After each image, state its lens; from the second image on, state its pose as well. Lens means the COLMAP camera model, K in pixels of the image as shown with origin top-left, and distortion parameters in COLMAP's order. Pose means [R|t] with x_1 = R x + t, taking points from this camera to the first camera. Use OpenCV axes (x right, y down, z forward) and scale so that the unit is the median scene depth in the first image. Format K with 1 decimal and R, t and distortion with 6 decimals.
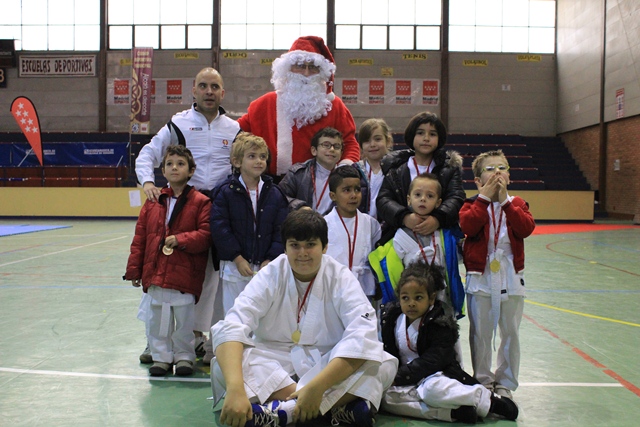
lens RADIAL K [[744.7, 0, 321.4], [0, 744.7, 219.7], [0, 0, 1]] dist [-0.067555, 0.000000]
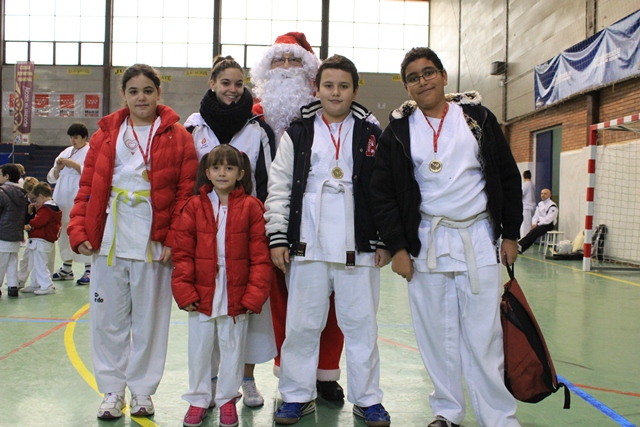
lens RADIAL K [[711.2, 0, 310.9], [0, 711.2, 196.4], [0, 0, 1]] dist [-0.038245, 0.000000]
pose [[0.999254, 0.010649, 0.037116, 0.111803], [-0.008824, 0.998759, -0.049010, 0.001067], [-0.037592, 0.048646, 0.998108, -0.002134]]
